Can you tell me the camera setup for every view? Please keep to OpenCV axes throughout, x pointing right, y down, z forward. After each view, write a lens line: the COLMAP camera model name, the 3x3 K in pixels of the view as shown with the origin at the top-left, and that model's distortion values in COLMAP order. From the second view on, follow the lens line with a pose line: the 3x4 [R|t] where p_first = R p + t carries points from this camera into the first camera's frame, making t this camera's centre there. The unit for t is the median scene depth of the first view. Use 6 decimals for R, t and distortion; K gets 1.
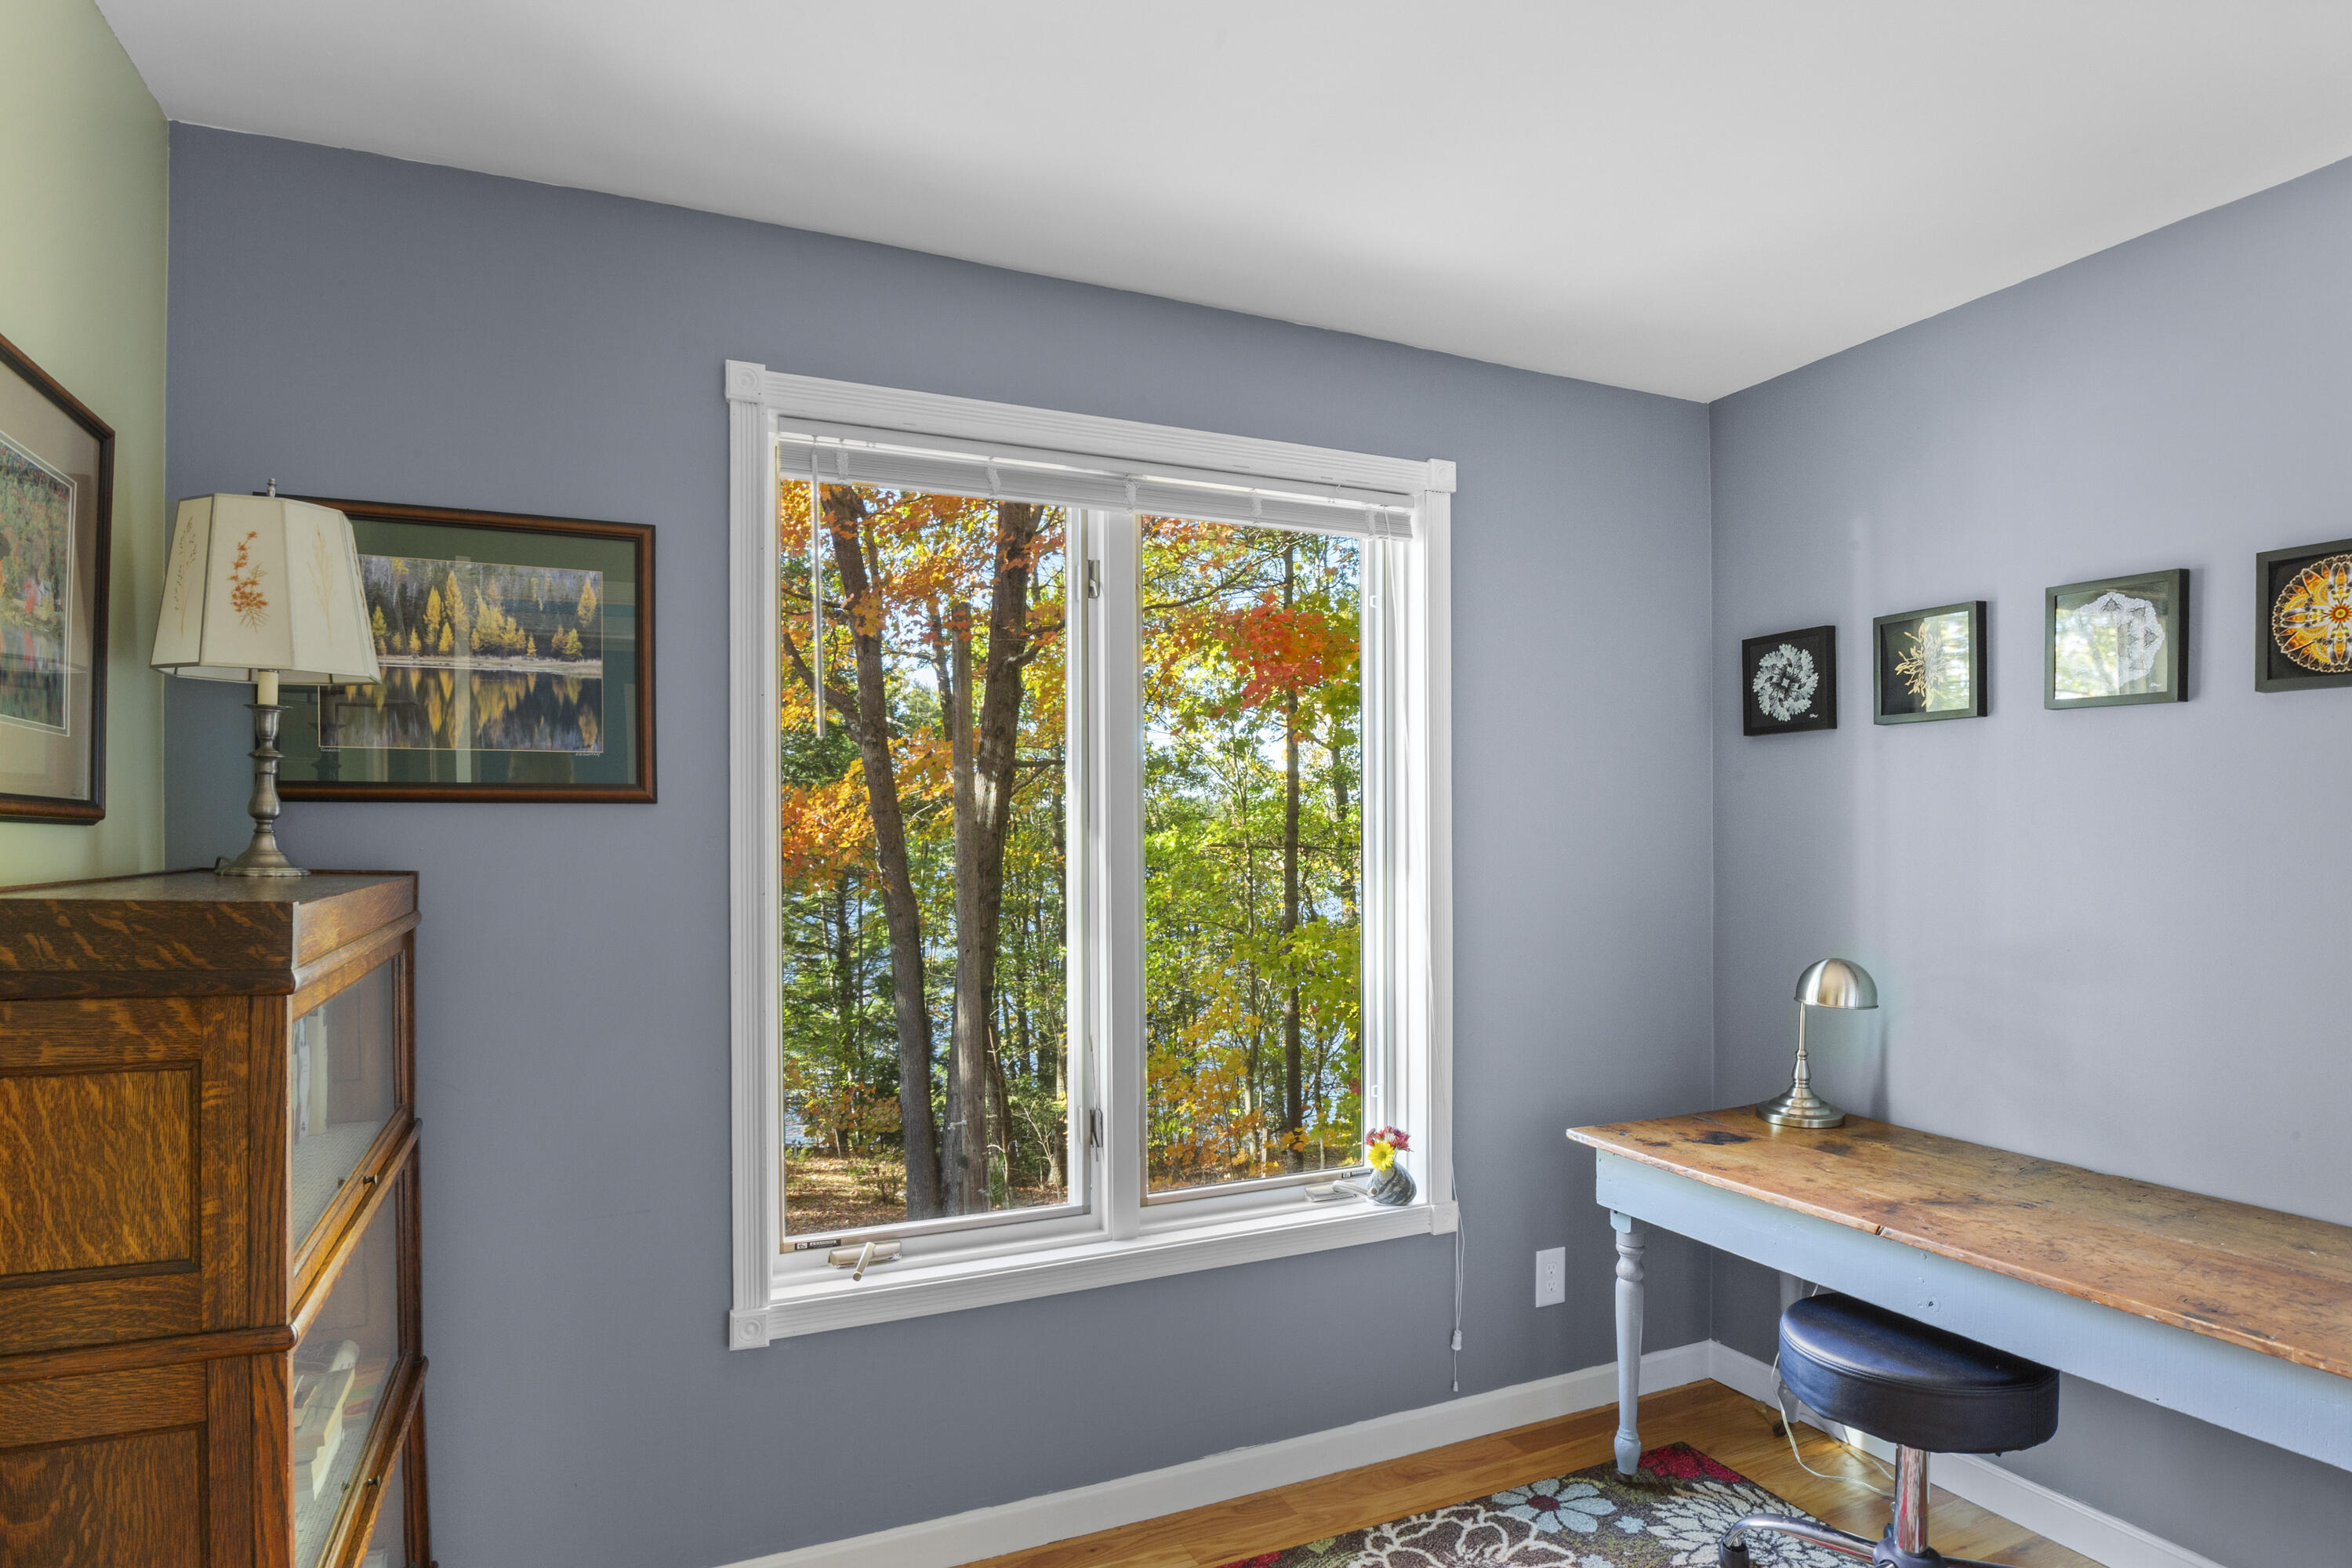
lens RADIAL K [[1222.1, 0, 1166.4], [0, 1222.1, 824.0], [0, 0, 1]] dist [-0.030477, 0.002550]
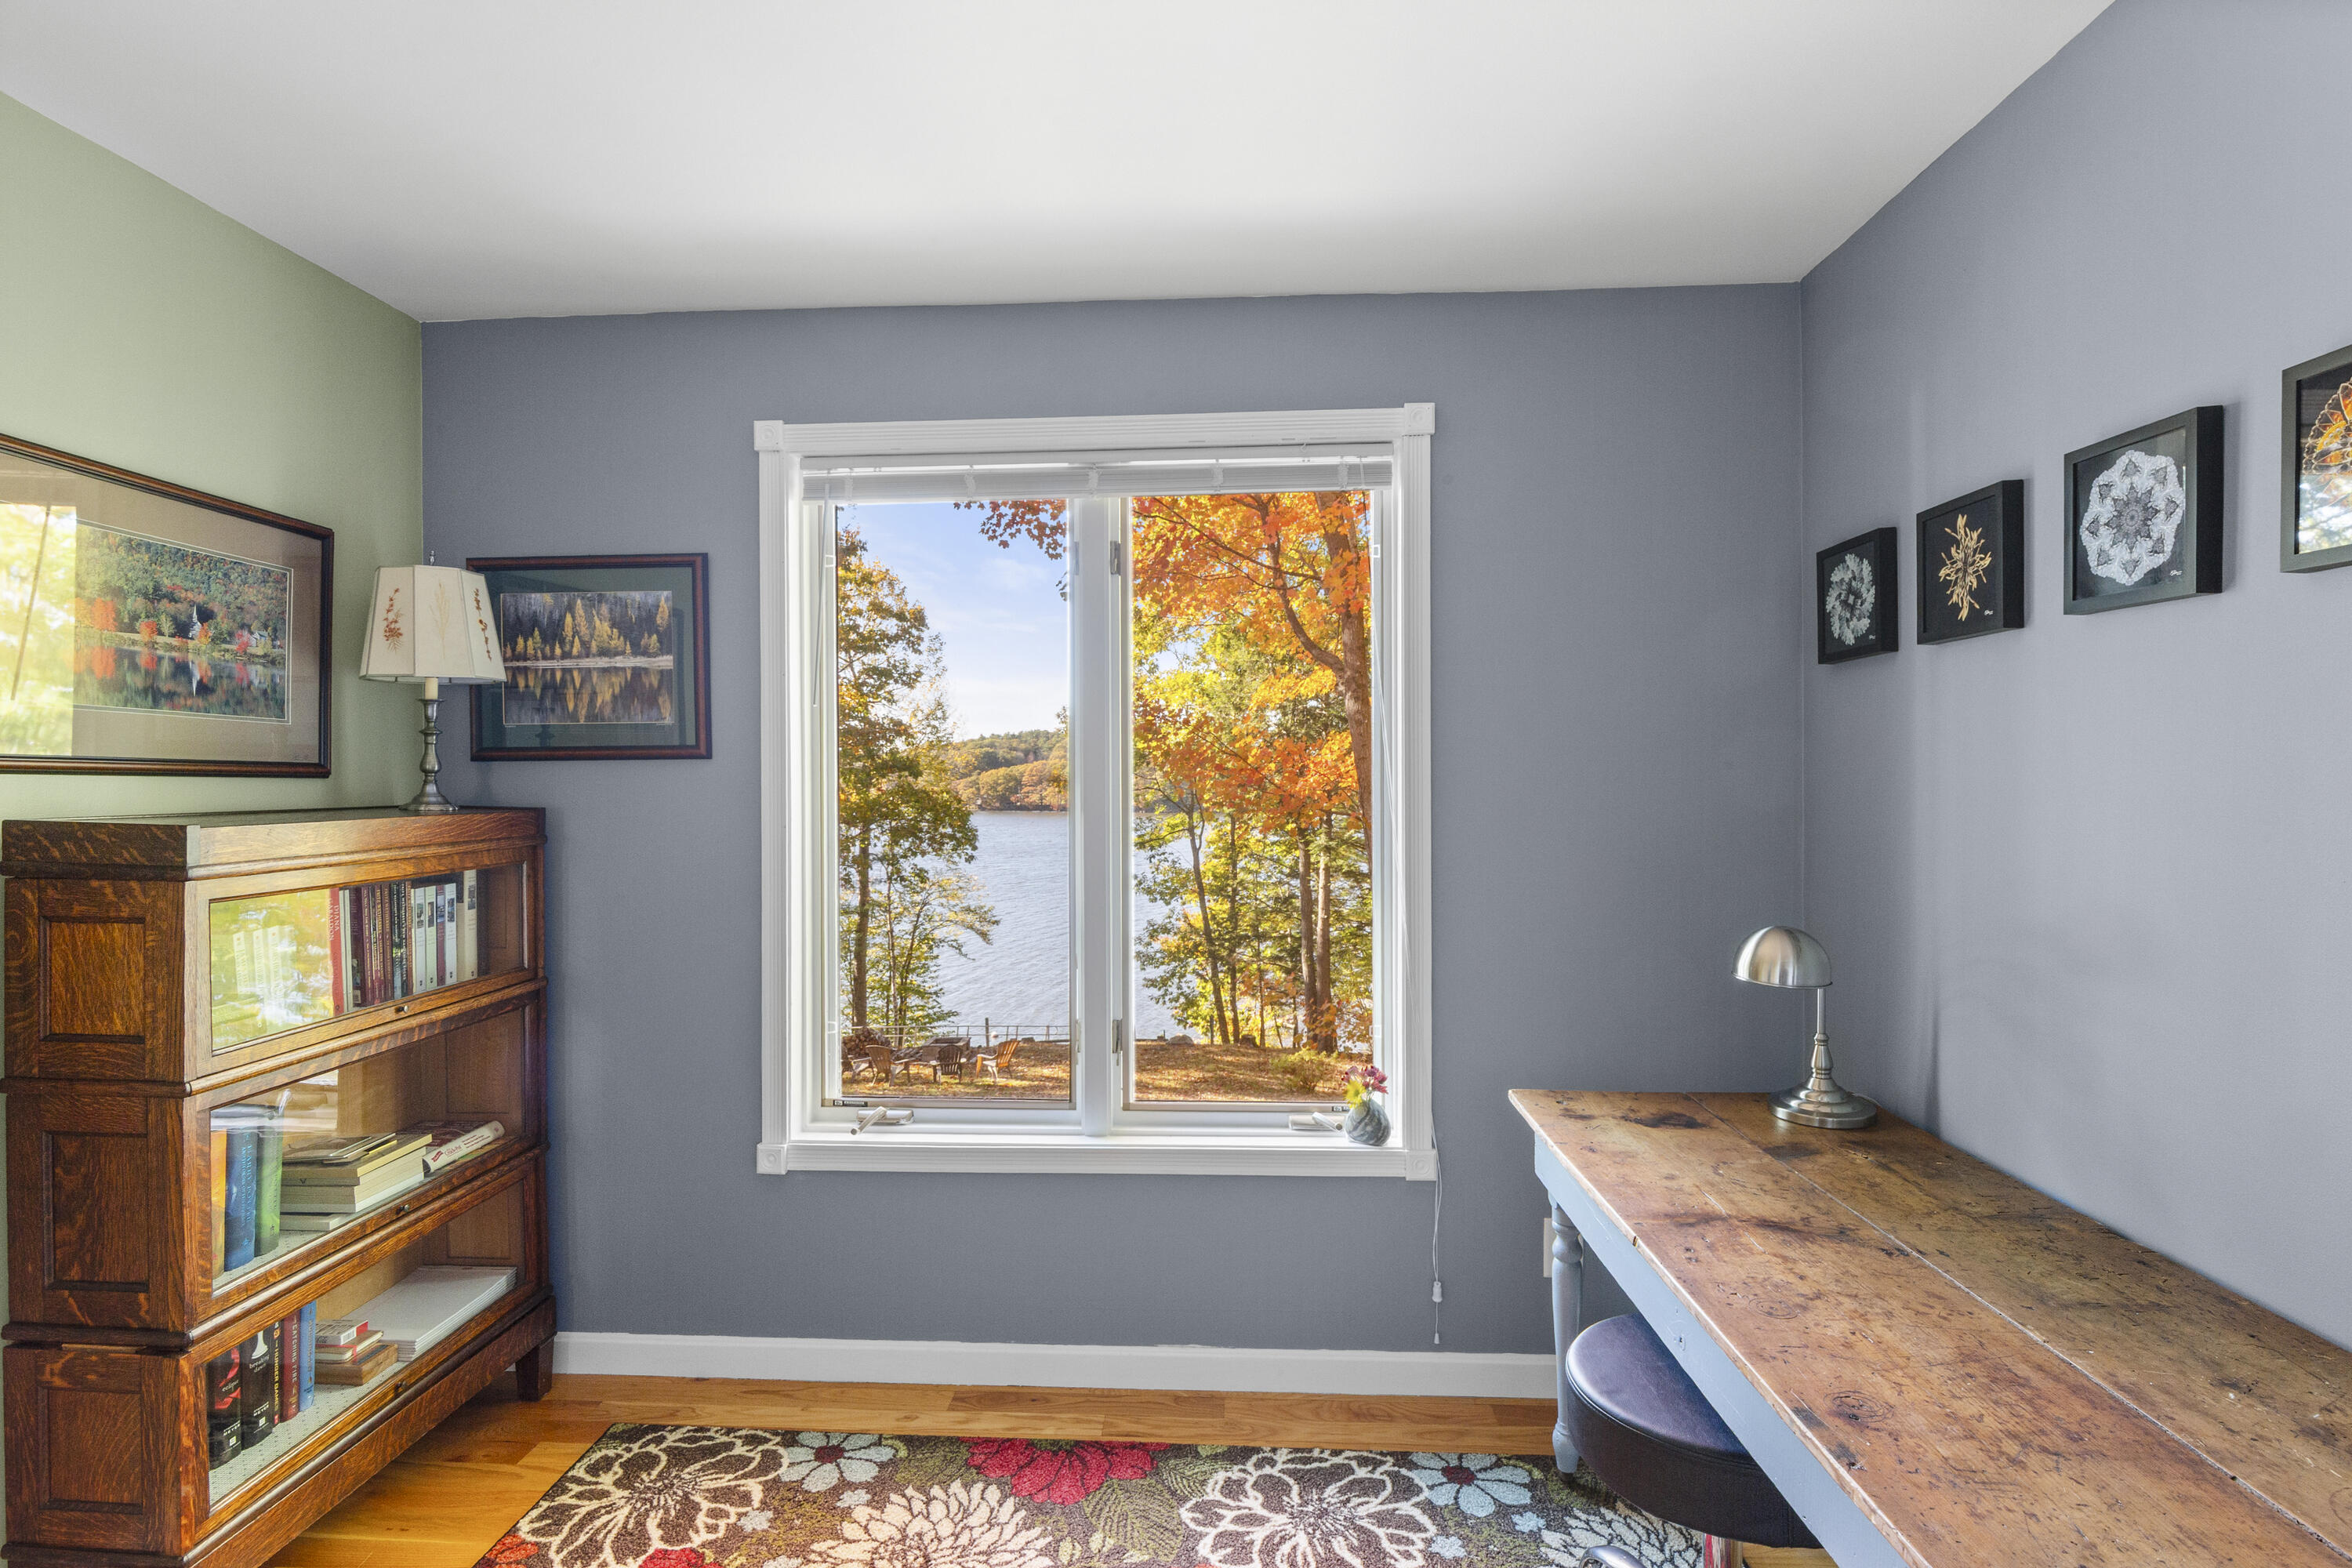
lens RADIAL K [[1107.2, 0, 1190.7], [0, 1107.2, 775.1], [0, 0, 1]] dist [-0.000304, -0.002342]
pose [[0.891826, -0.003546, -0.452365, 0.560038], [0.006526, 0.999966, 0.005027, -0.001428], [0.452332, -0.007435, 0.891819, 0.129152]]
